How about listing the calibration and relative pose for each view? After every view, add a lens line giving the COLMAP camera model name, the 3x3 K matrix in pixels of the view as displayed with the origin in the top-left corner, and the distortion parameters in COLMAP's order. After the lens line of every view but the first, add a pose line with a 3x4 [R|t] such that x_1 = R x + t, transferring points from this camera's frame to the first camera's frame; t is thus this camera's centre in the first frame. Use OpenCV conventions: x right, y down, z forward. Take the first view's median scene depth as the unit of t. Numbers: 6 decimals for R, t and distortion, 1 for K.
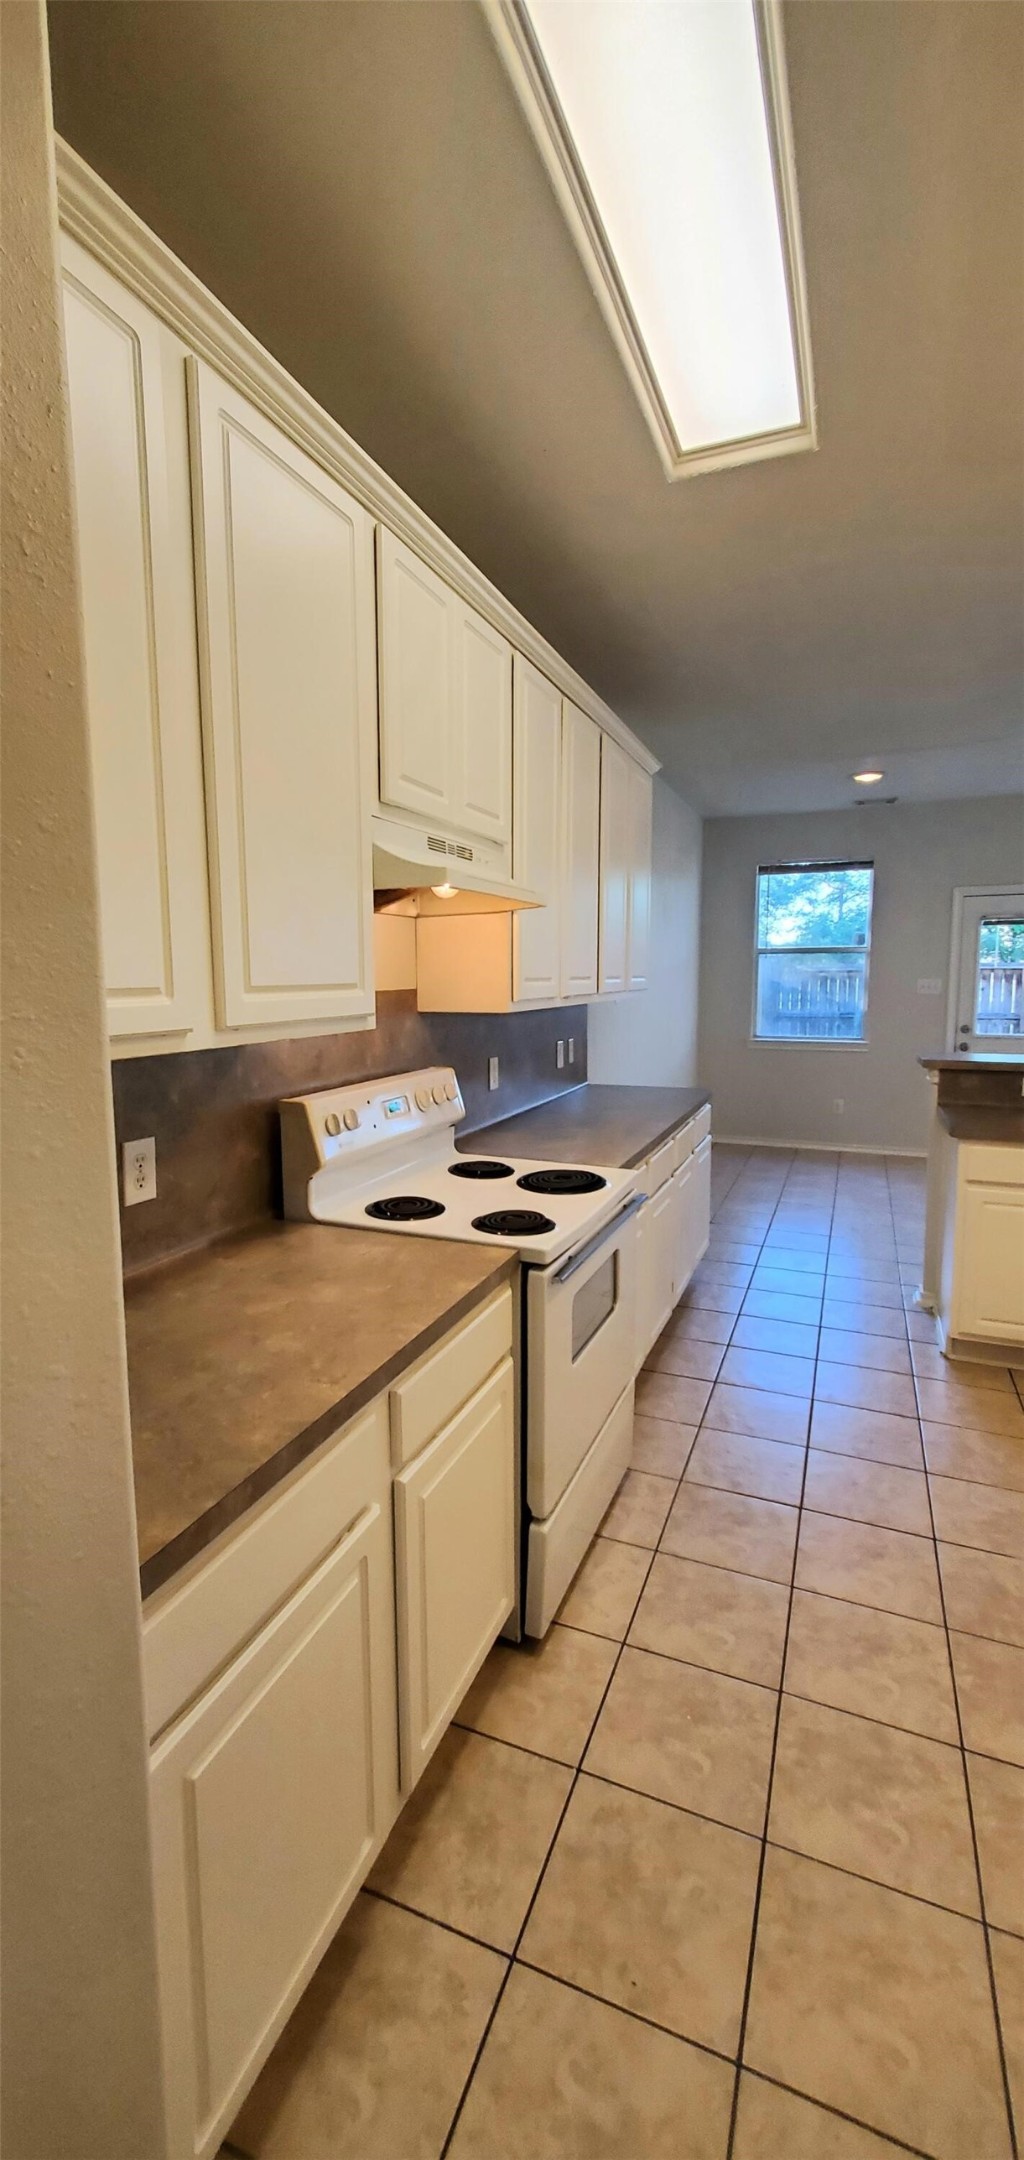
lens RADIAL K [[854.2, 0, 487.8], [0, 854.2, 1073.3], [0, 0, 1]] dist [-0.000510, -0.000431]
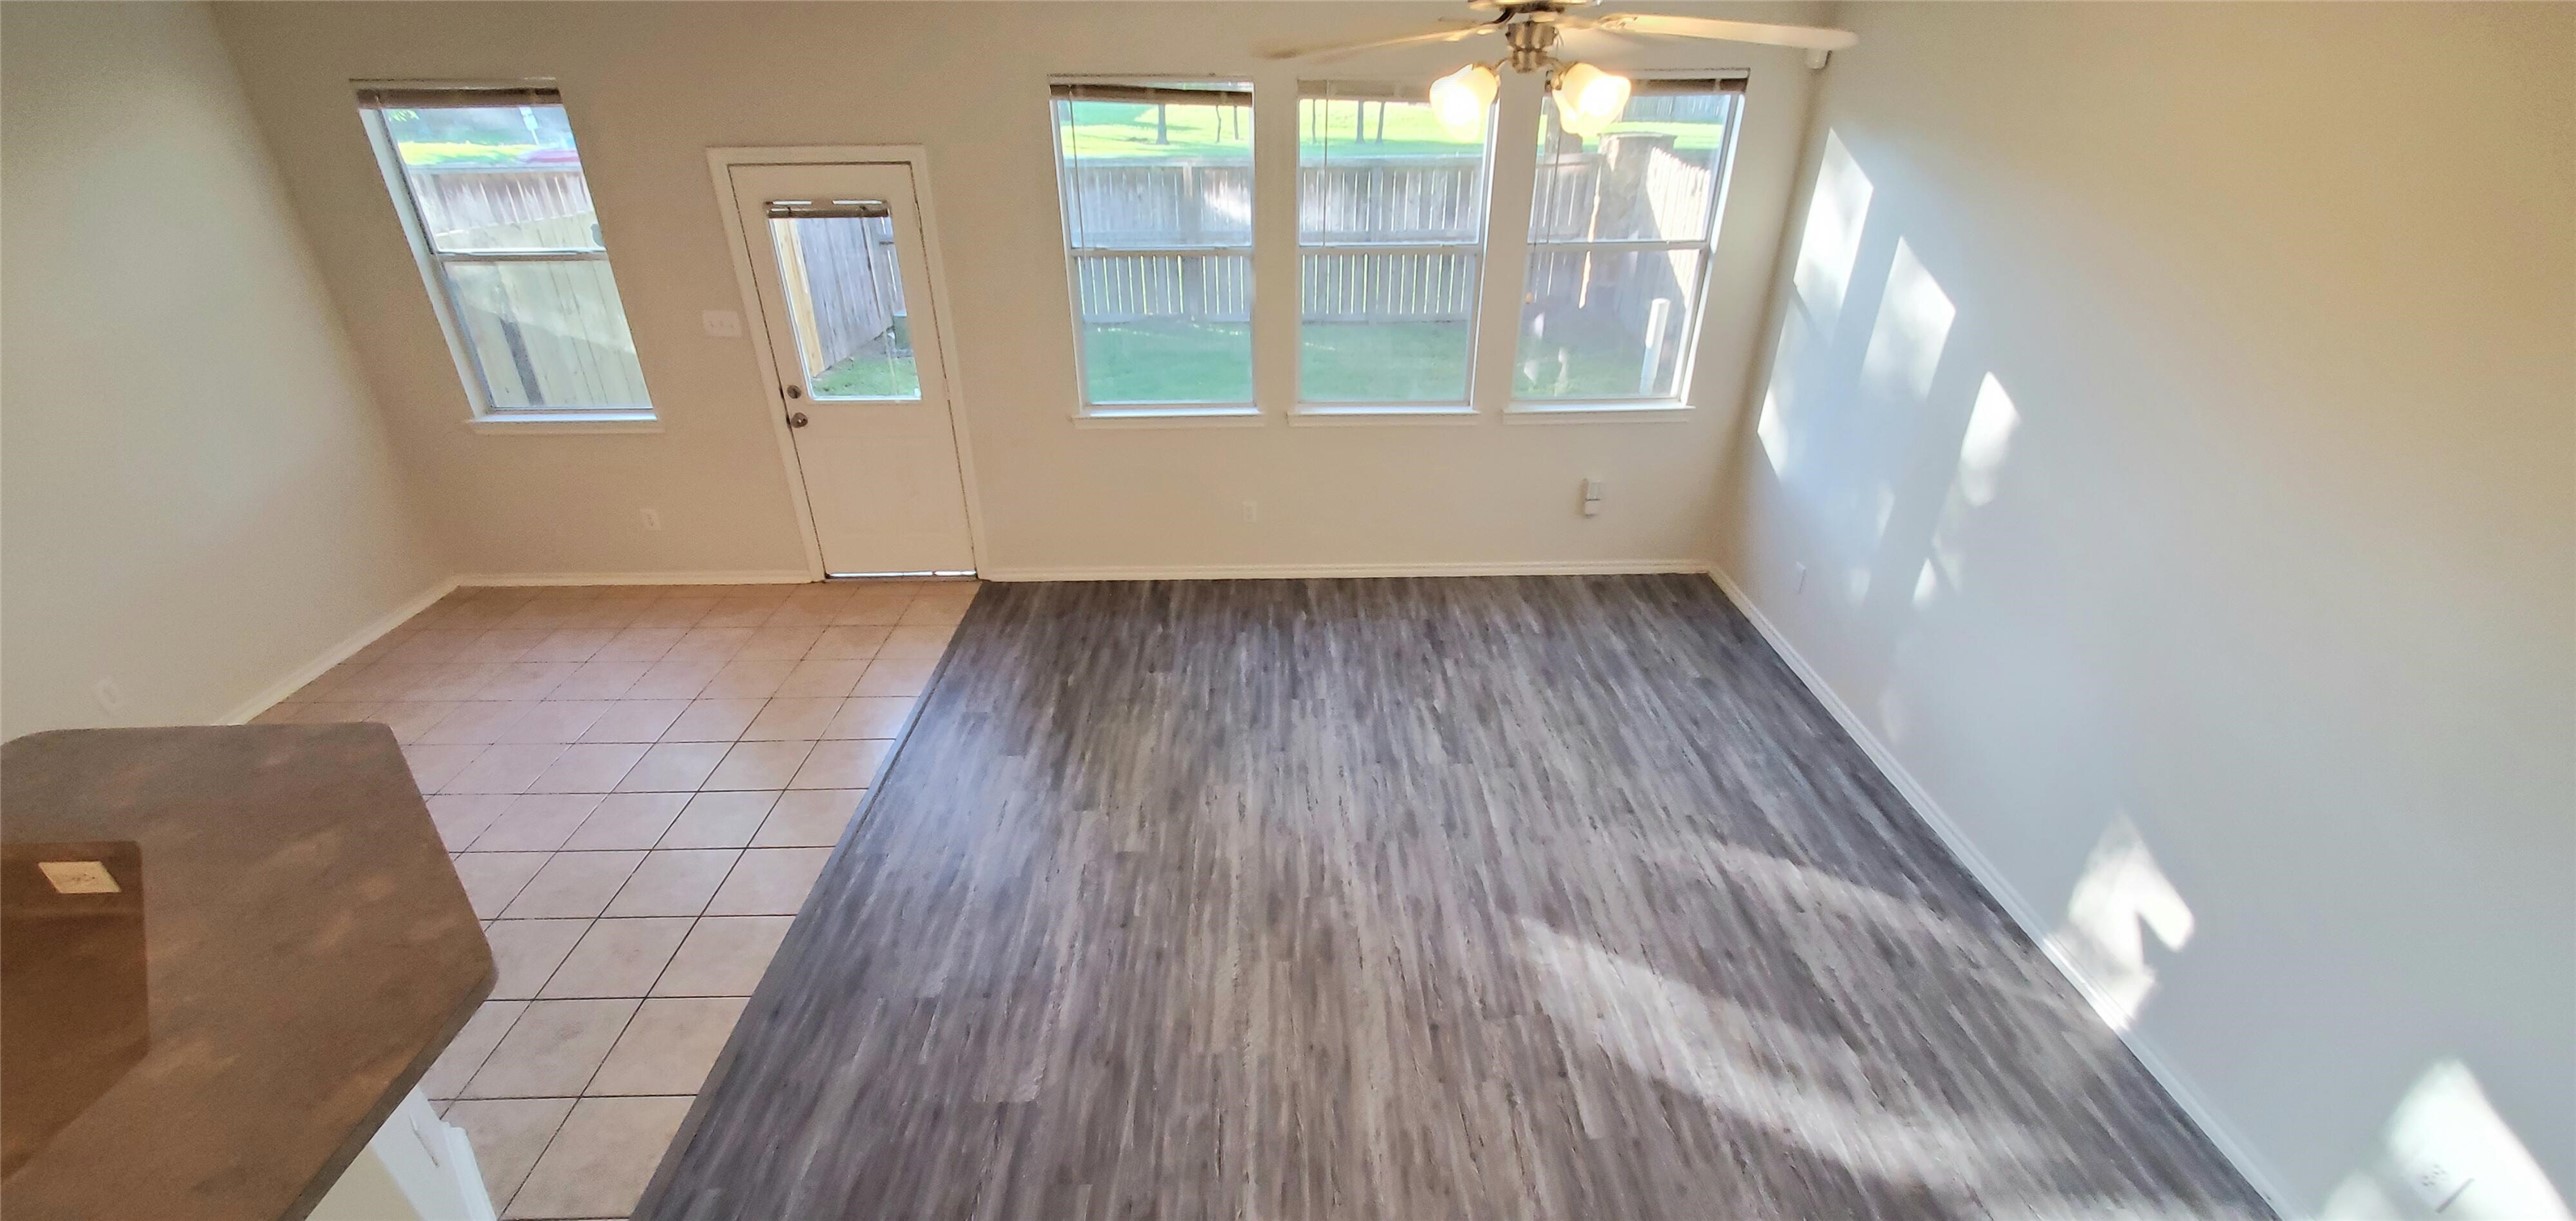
lens RADIAL K [[1018.7, 0, 1276.1], [0, 1018.7, 634.2], [0, 0, 1]] dist [-0.000510, -0.000431]
pose [[0.913048, -0.196395, 0.357453, 1.209904], [0.047309, 0.921510, 0.385463, -0.333966], [-0.405099, -0.335035, 0.850674, 0.323558]]
